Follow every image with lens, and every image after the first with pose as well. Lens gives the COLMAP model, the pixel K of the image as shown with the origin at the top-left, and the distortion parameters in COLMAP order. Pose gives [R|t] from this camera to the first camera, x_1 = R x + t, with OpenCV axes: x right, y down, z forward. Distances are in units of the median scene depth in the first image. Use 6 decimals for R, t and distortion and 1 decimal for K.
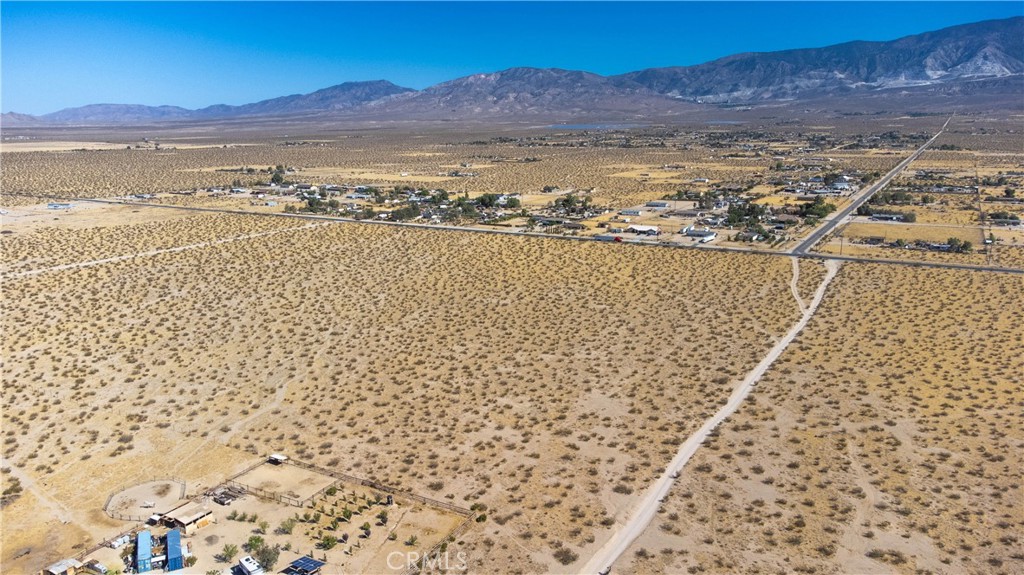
lens RADIAL K [[766.3, 0, 510.1], [0, 766.3, 287.8], [0, 0, 1]] dist [0.036148, 0.023730]
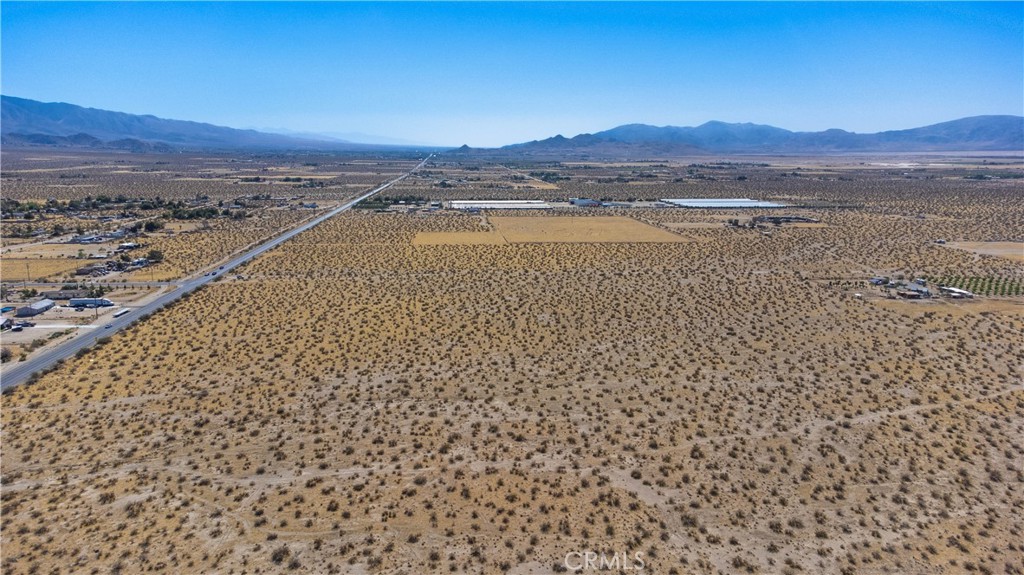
lens RADIAL K [[766.3, 0, 508.9], [0, 766.3, 285.3], [0, 0, 1]] dist [0.036148, 0.023730]
pose [[-0.563304, -0.138485, 0.814562, -0.881784], [0.176231, 0.943031, 0.282198, -0.347344], [-0.807237, 0.302514, -0.506807, 1.679845]]
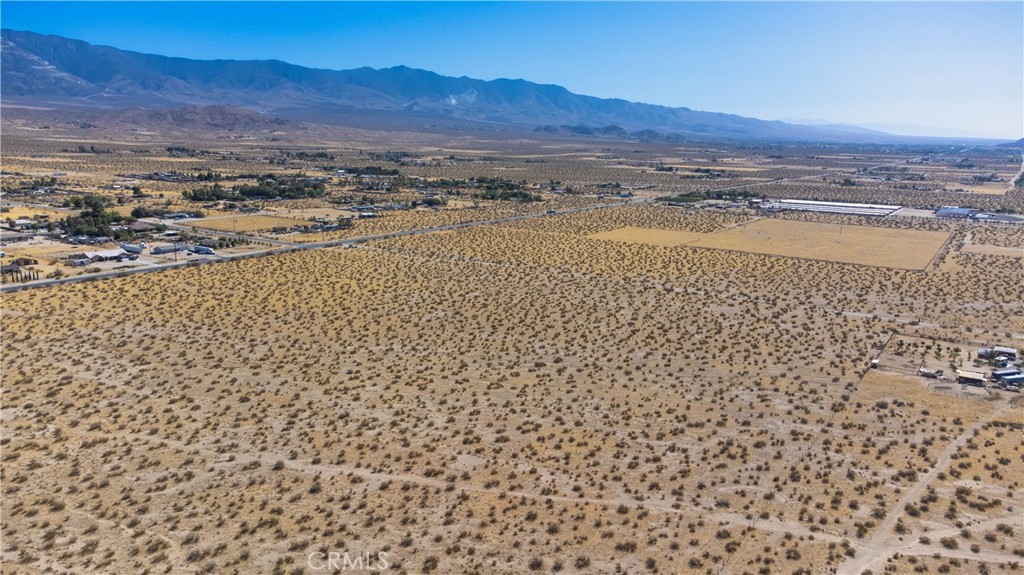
lens RADIAL K [[766.3, 0, 511.4], [0, 766.3, 288.6], [0, 0, 1]] dist [0.036148, 0.023730]
pose [[0.076165, -0.187901, 0.979230, -1.035267], [0.193474, 0.966203, 0.170352, -0.178109], [-0.978145, 0.176480, 0.109945, 0.873582]]
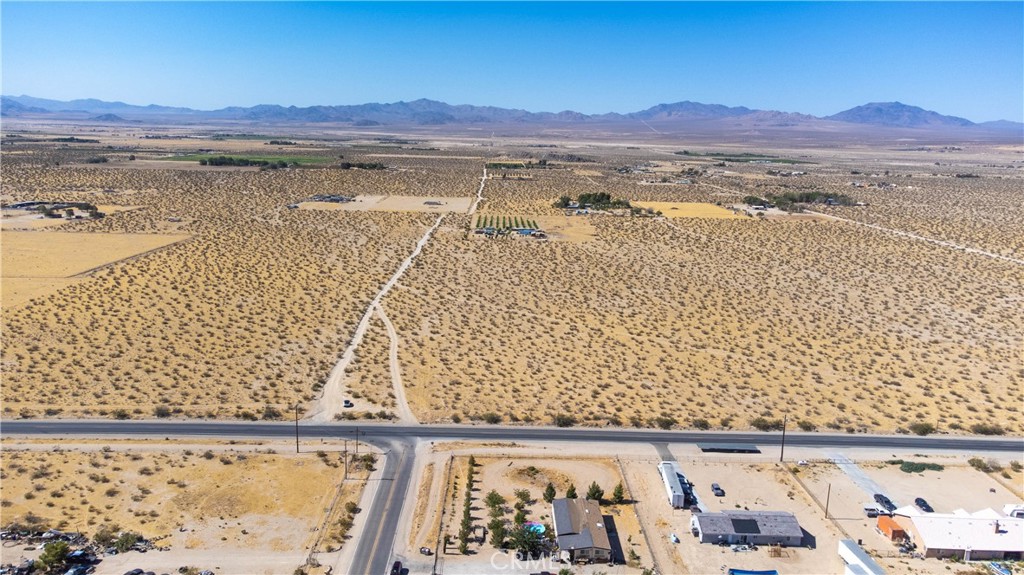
lens RADIAL K [[766.3, 0, 512.8], [0, 766.3, 286.4], [0, 0, 1]] dist [0.036148, 0.023730]
pose [[-0.858102, 0.088995, -0.505708, 0.751813], [-0.124530, 0.919394, 0.373103, -0.400912], [0.498150, 0.383137, -0.777852, 1.897944]]
